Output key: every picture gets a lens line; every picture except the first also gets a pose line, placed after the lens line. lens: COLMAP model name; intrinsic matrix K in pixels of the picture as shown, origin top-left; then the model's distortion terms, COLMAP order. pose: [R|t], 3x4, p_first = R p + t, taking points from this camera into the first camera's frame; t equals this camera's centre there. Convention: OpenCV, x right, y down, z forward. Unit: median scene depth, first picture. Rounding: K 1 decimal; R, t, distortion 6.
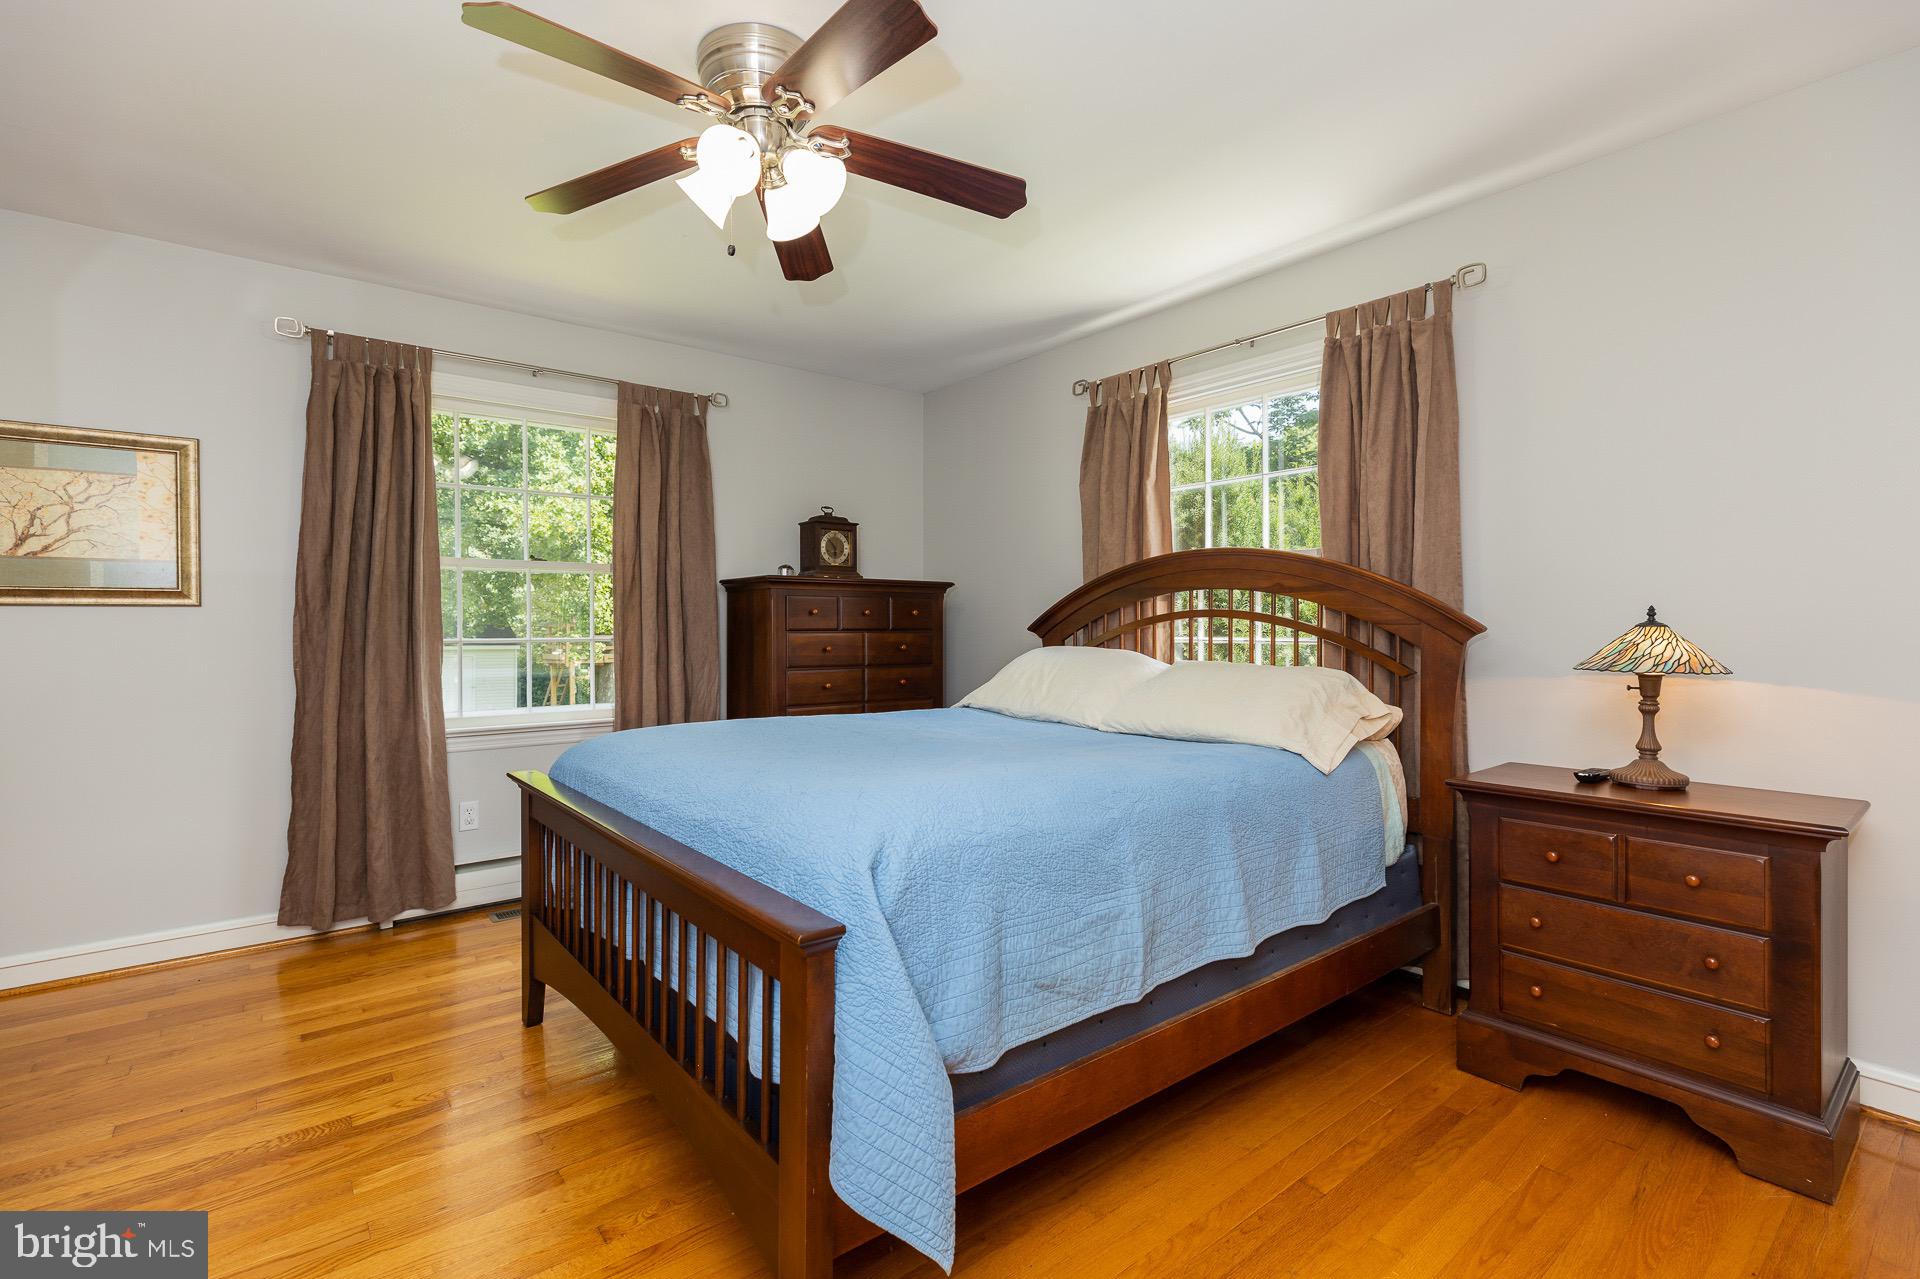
lens RADIAL K [[868.4, 0, 955.9], [0, 868.4, 629.9], [0, 0, 1]] dist [-0.002412, -0.000029]
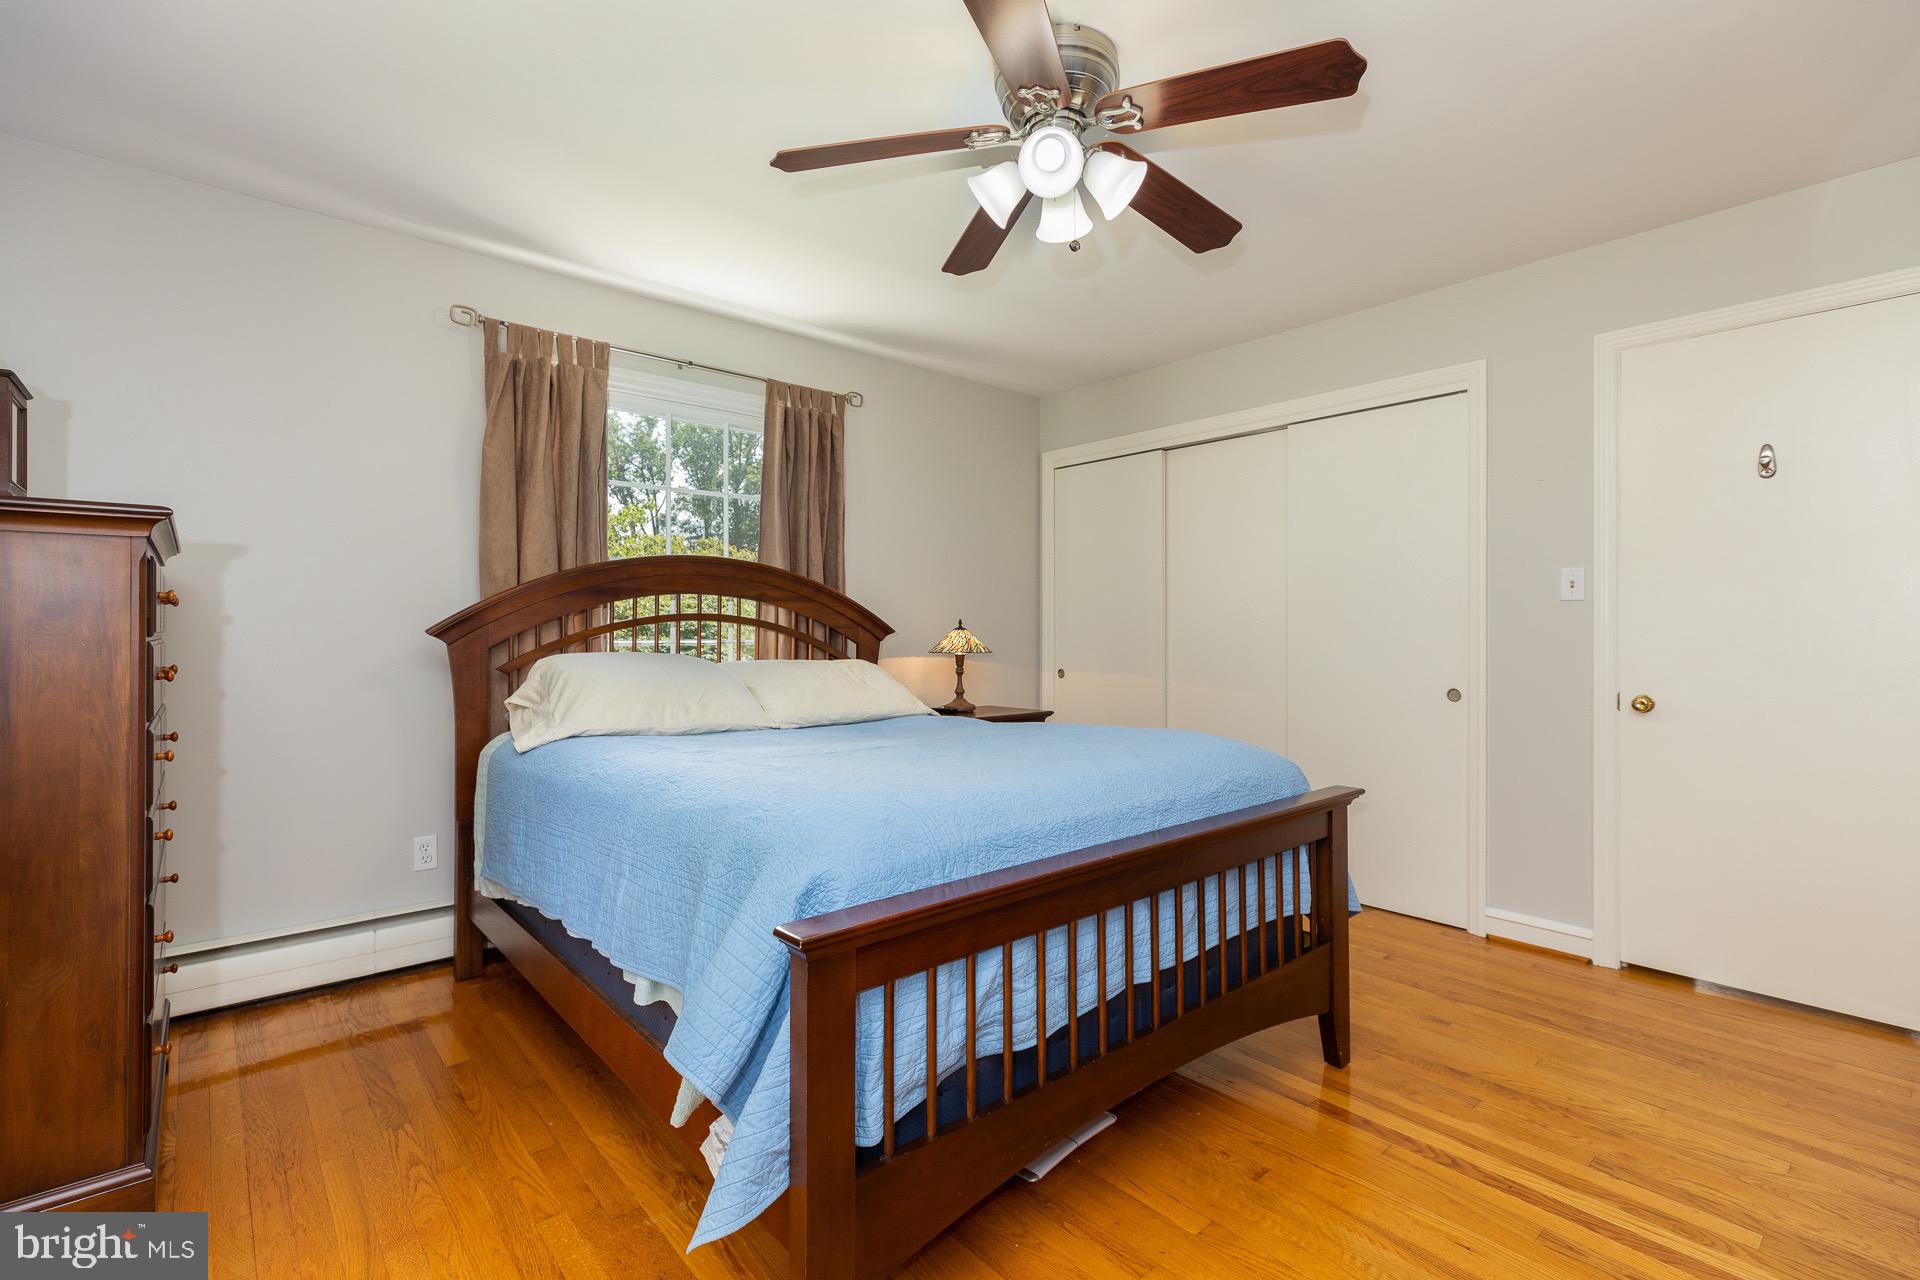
lens RADIAL K [[868.4, 0, 956.4], [0, 868.4, 630.3], [0, 0, 1]] dist [-0.002412, -0.000029]
pose [[-0.055834, -0.000432, 0.998440, -0.827107], [0.008545, 0.999963, 0.000910, -0.001401], [-0.998403, 0.008583, -0.055829, 0.800639]]
